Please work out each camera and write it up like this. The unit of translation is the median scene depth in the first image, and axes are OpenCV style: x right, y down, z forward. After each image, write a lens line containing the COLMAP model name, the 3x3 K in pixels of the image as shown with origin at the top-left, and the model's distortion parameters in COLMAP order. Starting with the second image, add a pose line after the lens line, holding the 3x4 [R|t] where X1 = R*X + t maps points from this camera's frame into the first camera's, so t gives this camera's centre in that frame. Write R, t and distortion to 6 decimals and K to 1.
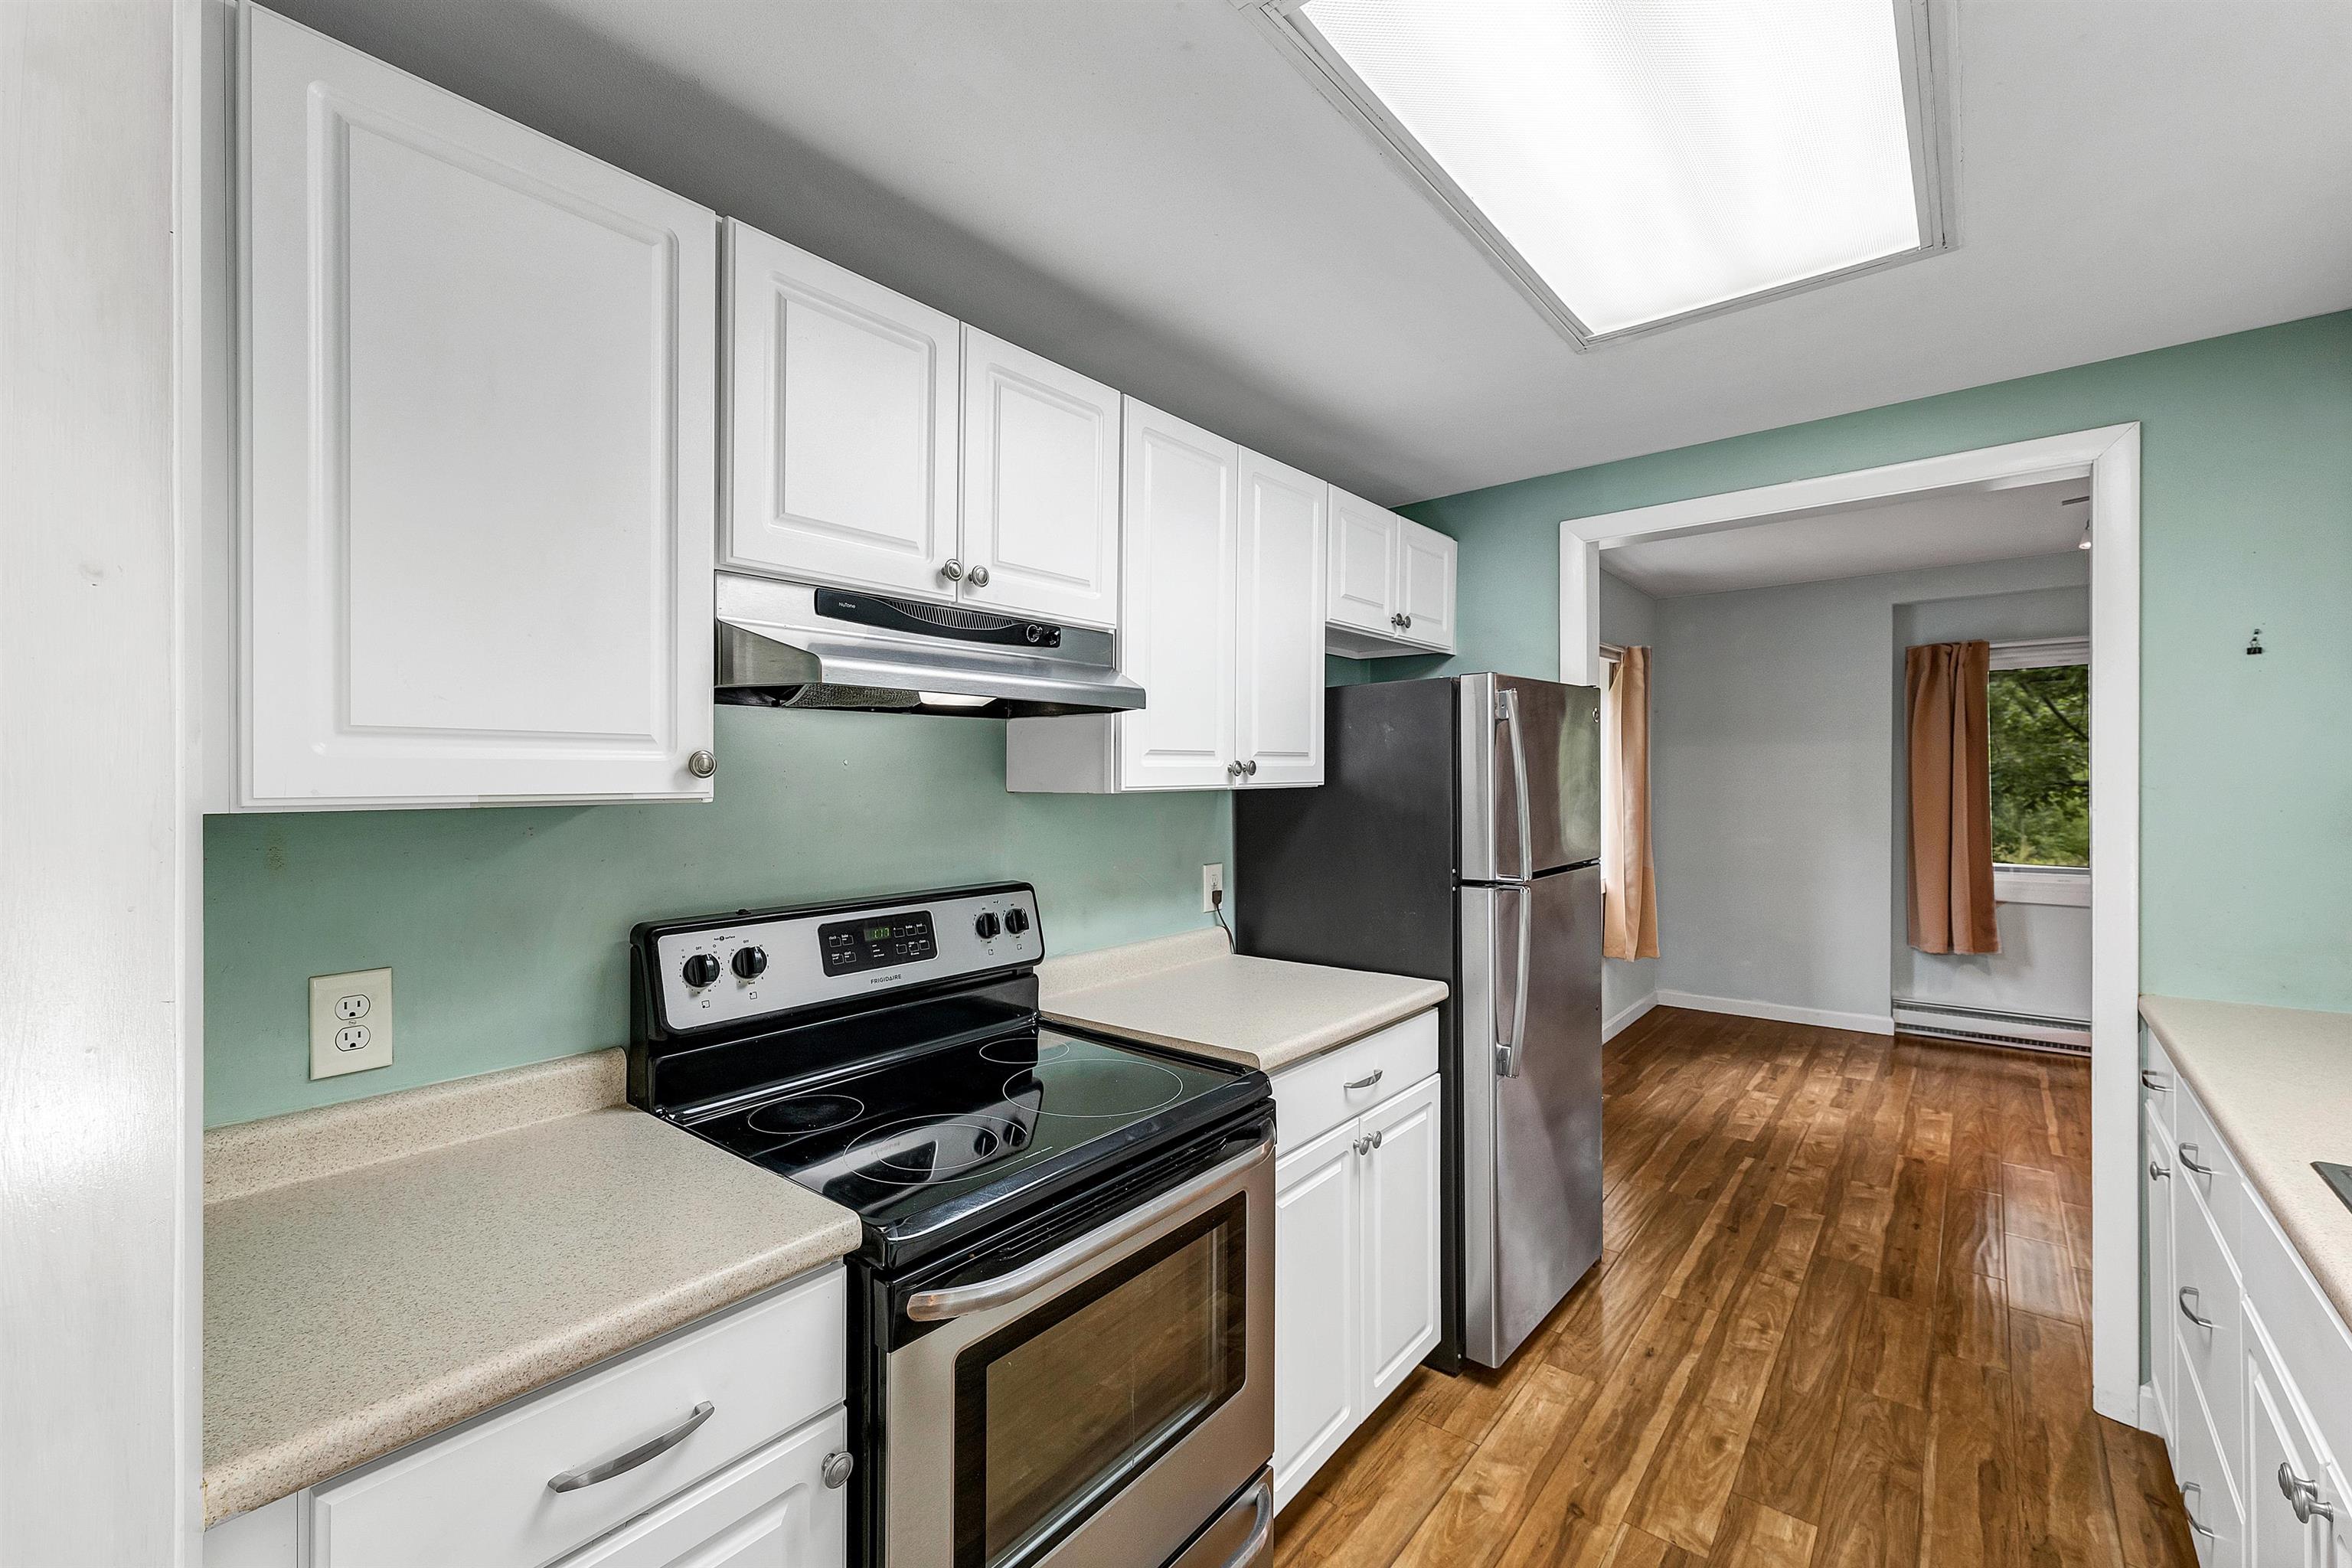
lens RADIAL K [[985.3, 0, 1160.9], [0, 985.3, 783.5], [0, 0, 1]] dist [0.004556, -0.000182]
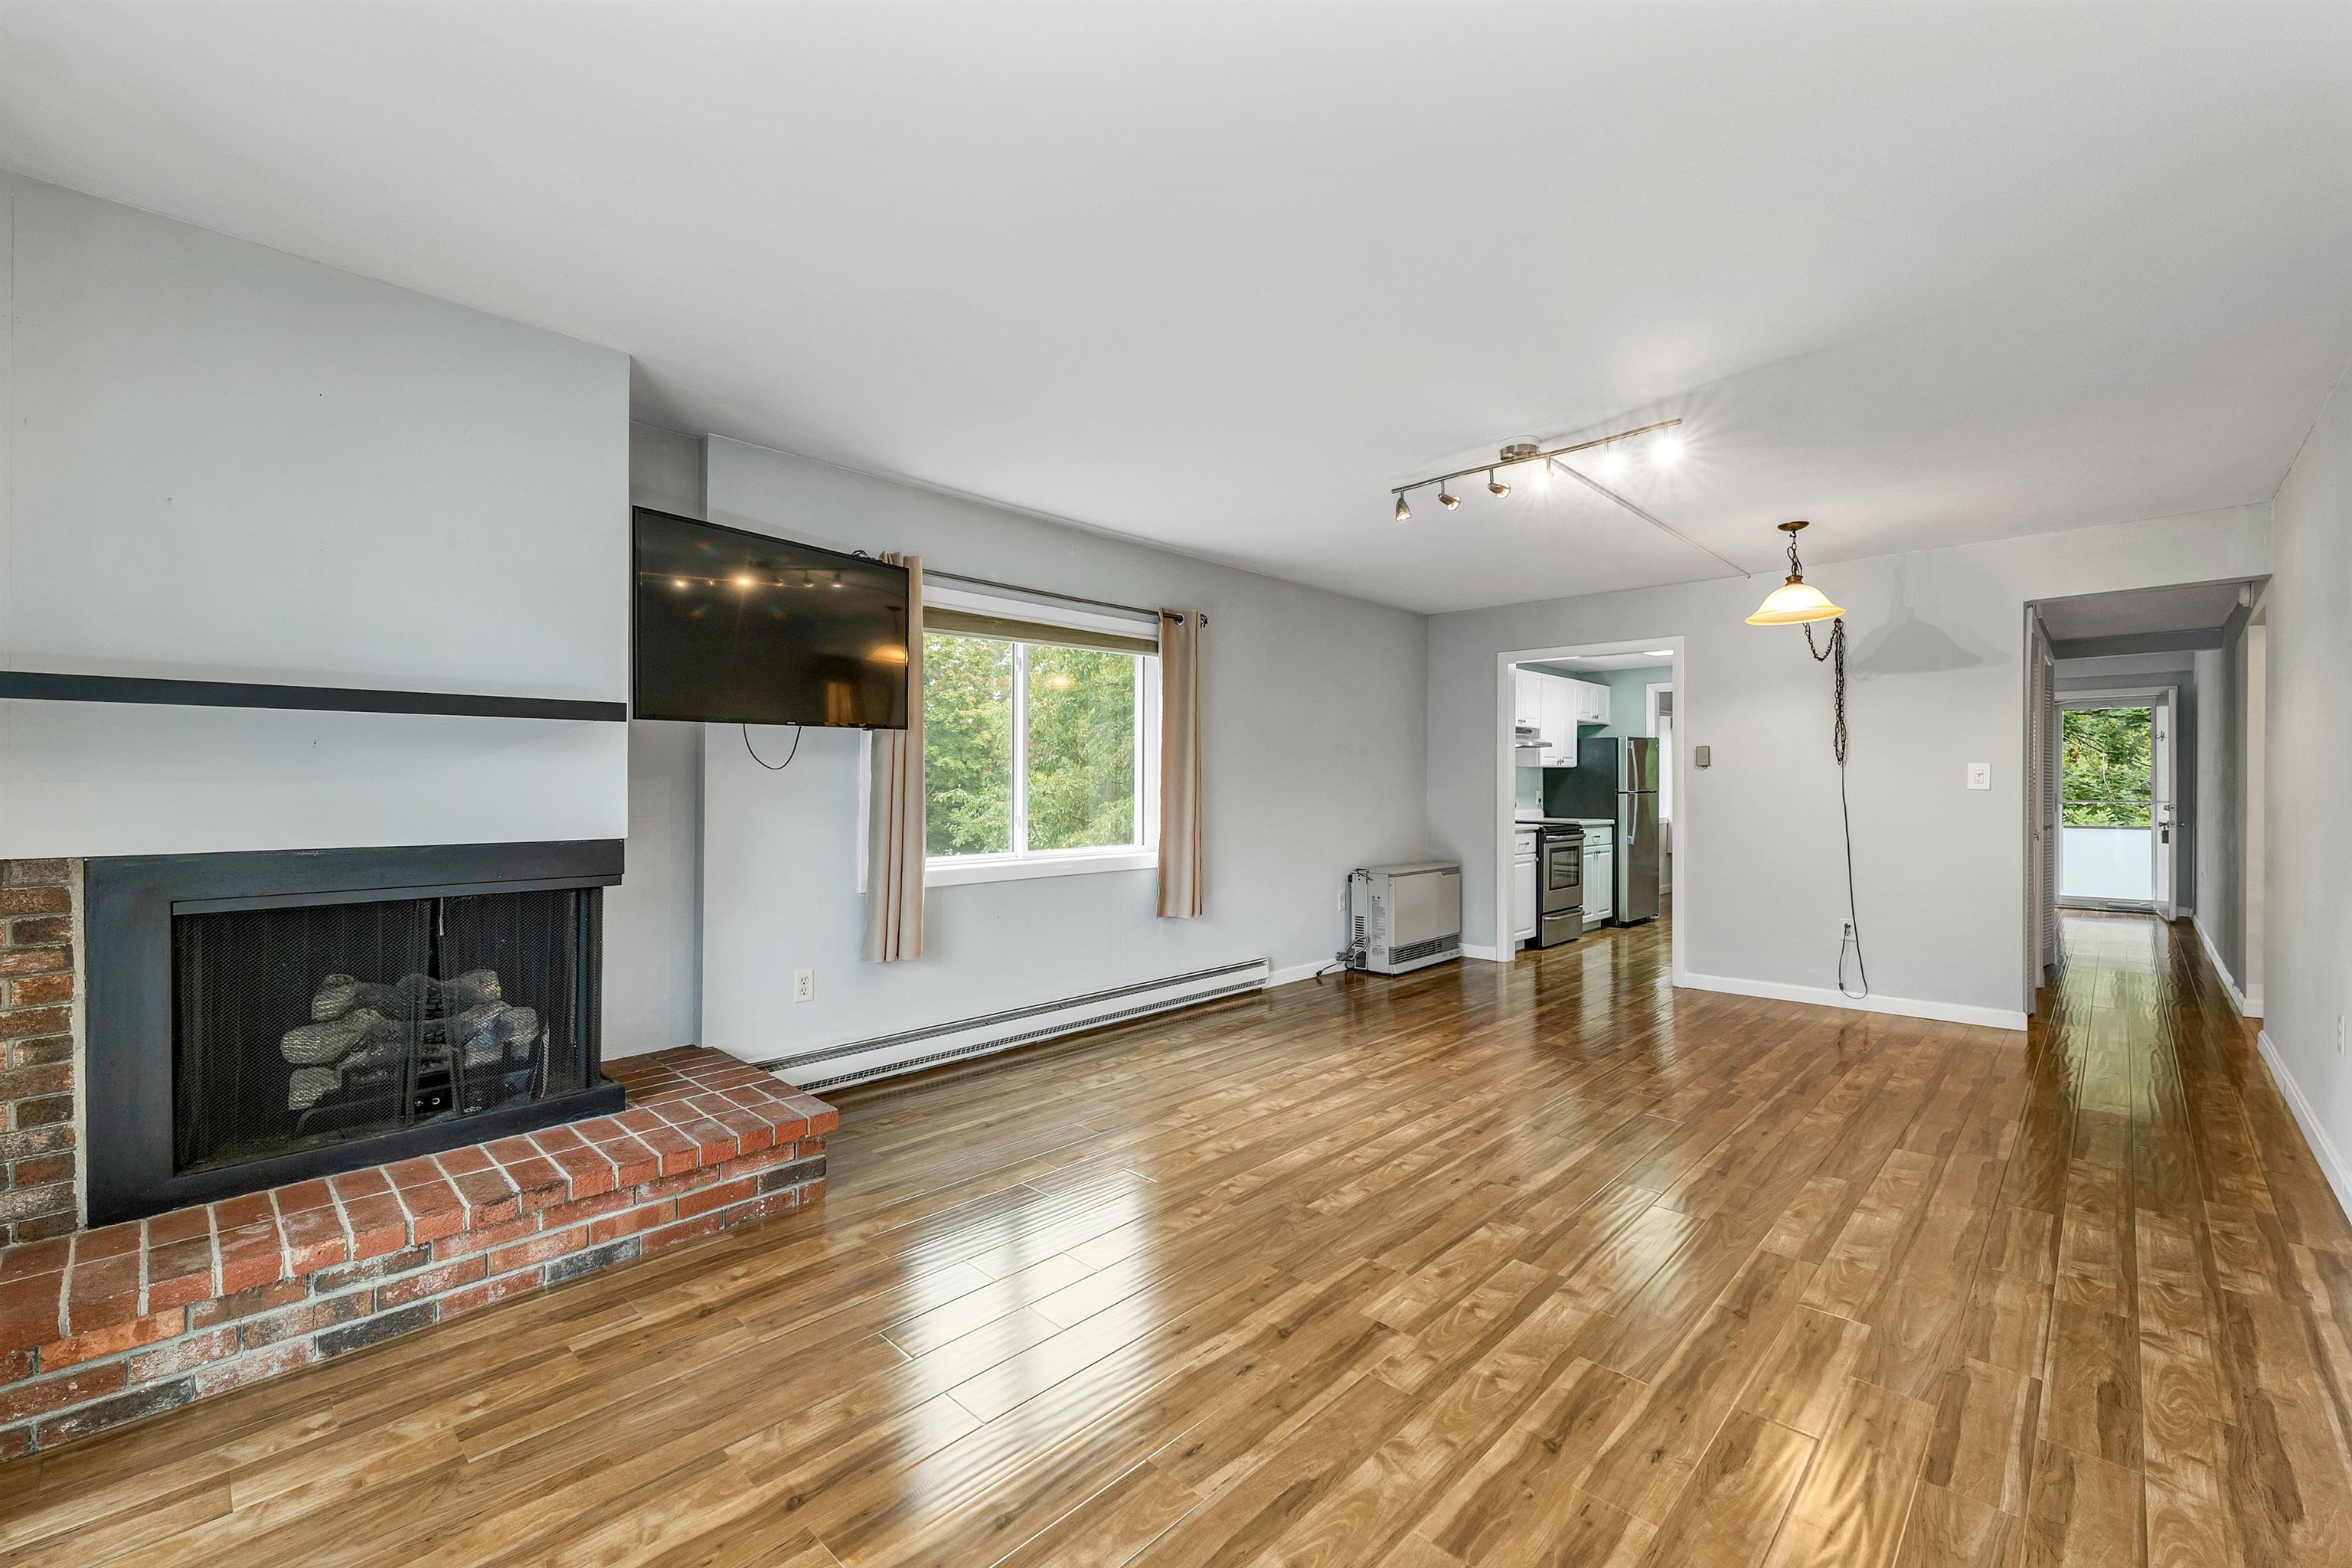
lens RADIAL K [[979.3, 0, 1163.0], [0, 979.3, 791.4], [0, 0, 1]] dist [0.008729, -0.000711]
pose [[0.997398, 0.012754, -0.070949, -1.103319], [-0.012414, 0.999909, 0.005239, 0.093147], [0.071009, -0.004345, 0.997466, -2.715660]]
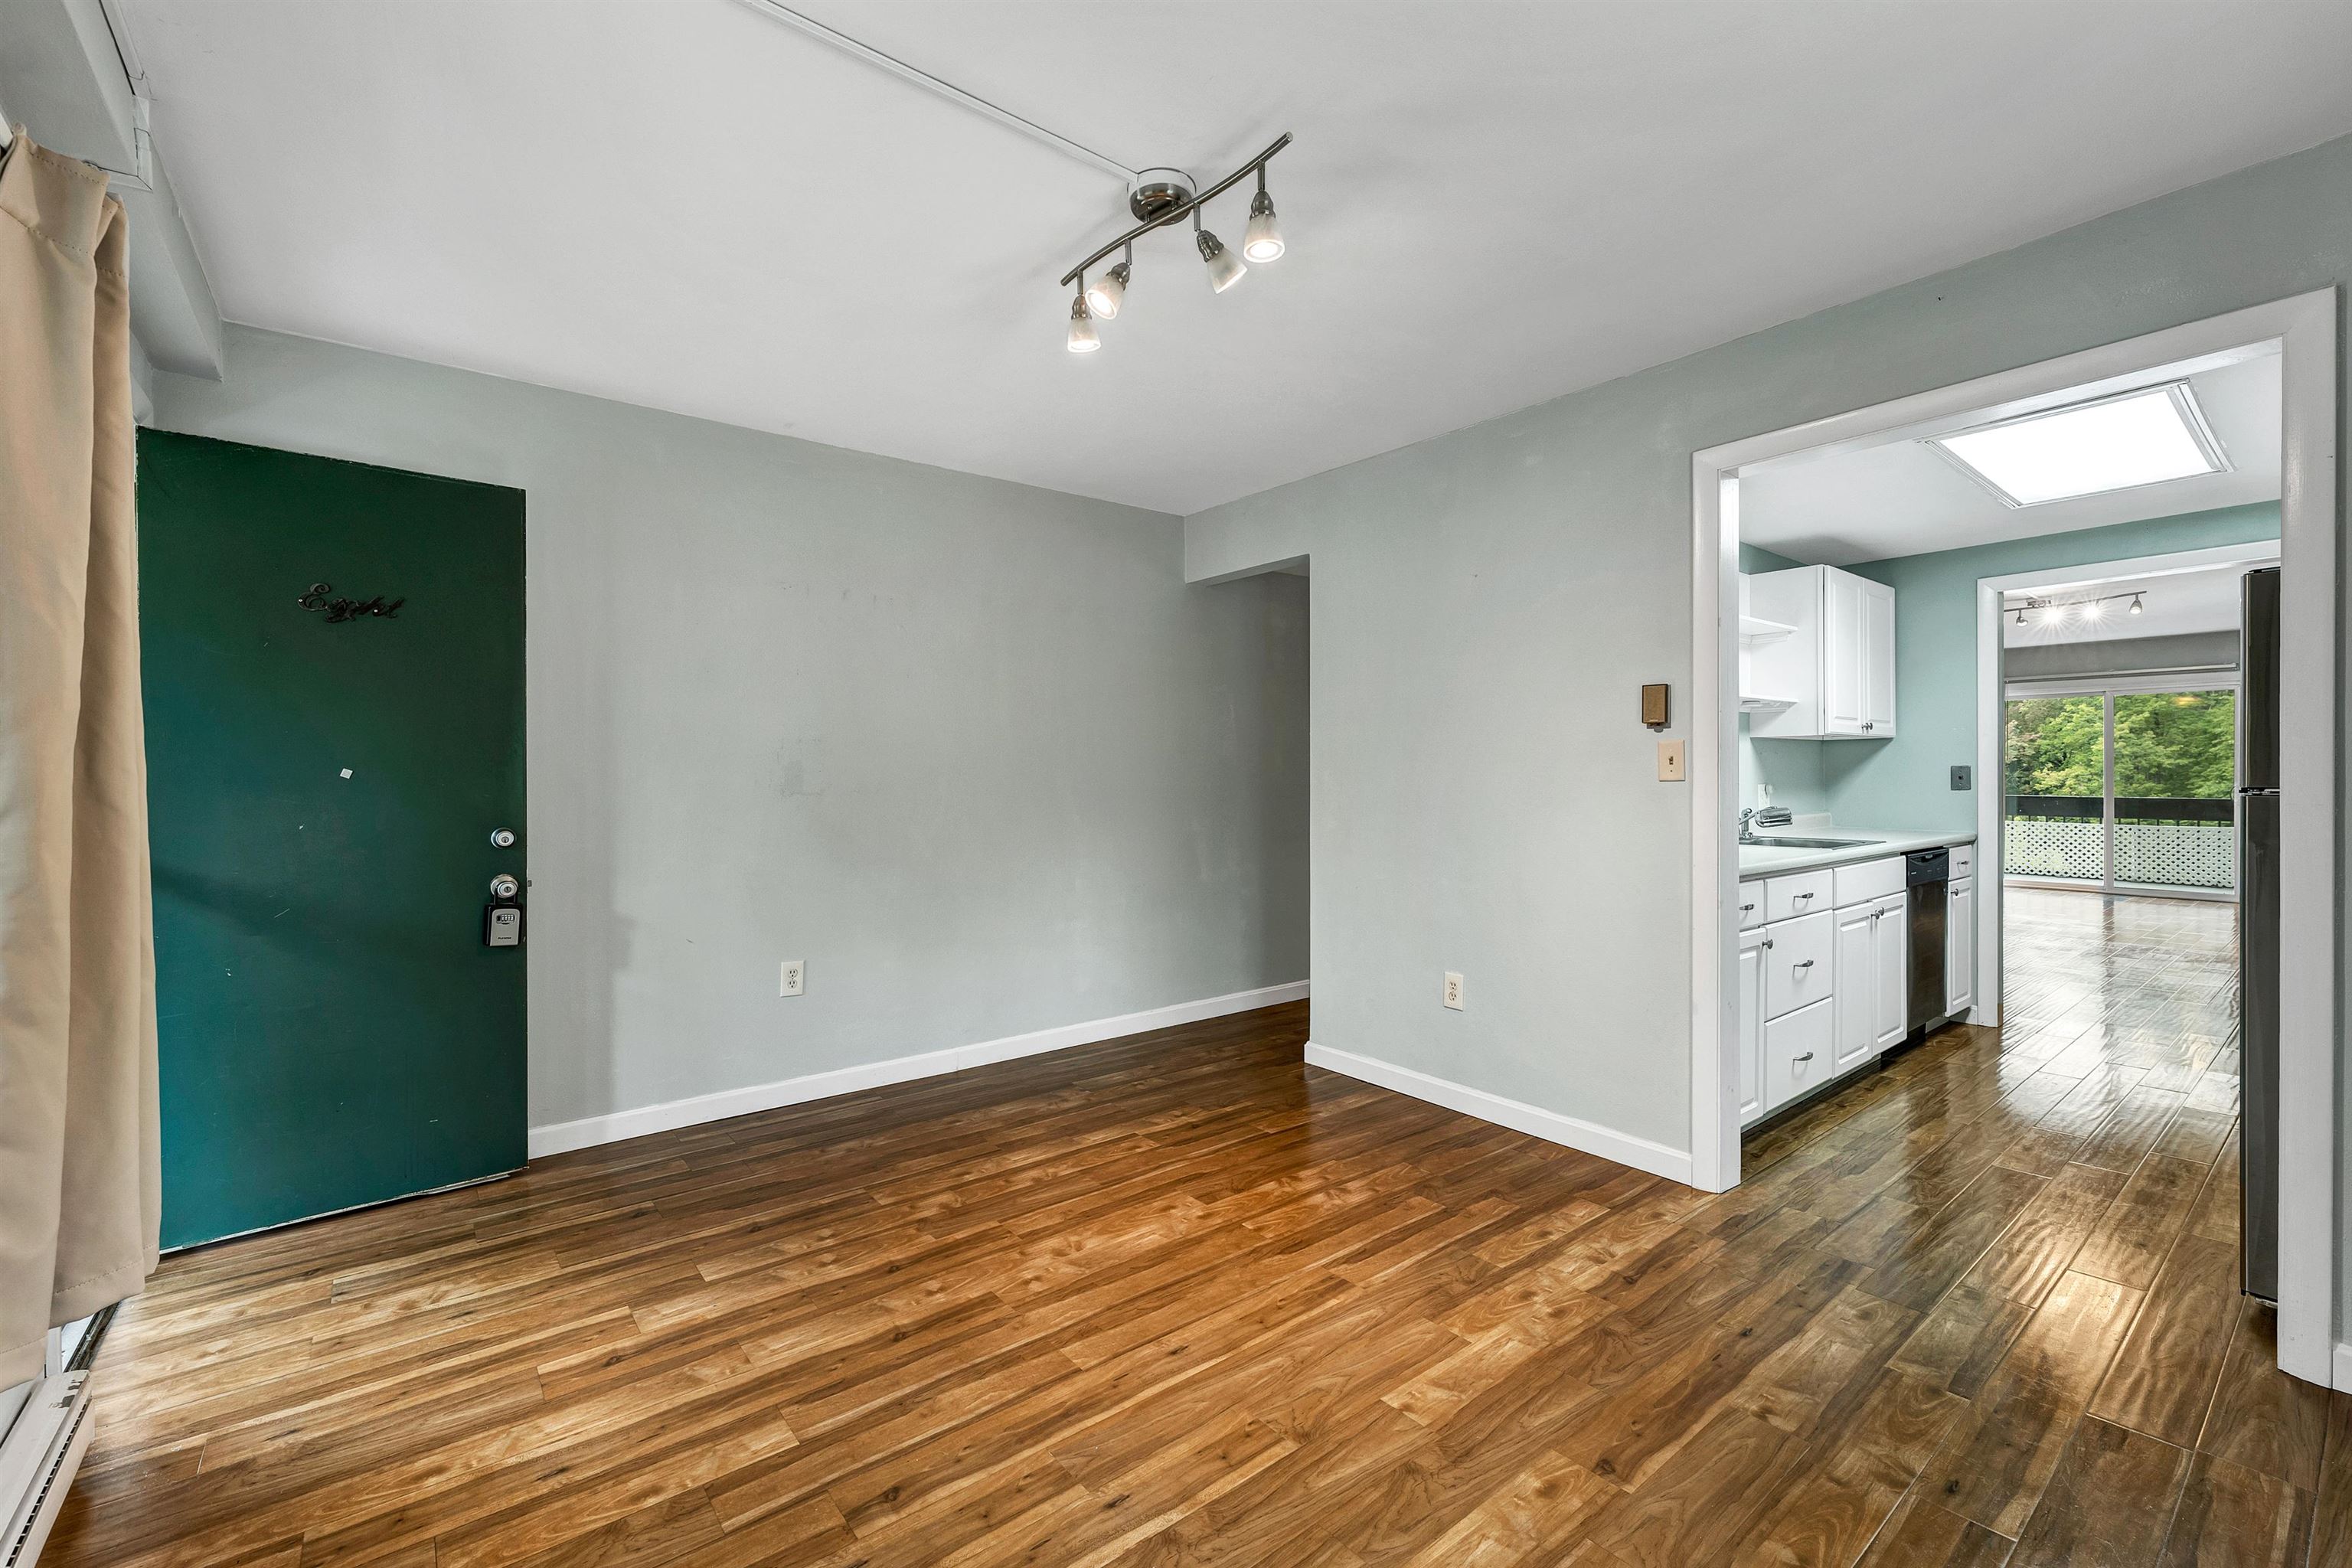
lens RADIAL K [[985.3, 0, 1170.7], [0, 985.3, 780.2], [0, 0, 1]] dist [0.004556, -0.000182]
pose [[-0.979368, 0.012389, 0.201703, 1.285065], [0.014134, 0.999874, 0.007216, 0.056659], [-0.201588, 0.009918, -0.979420, 2.228519]]
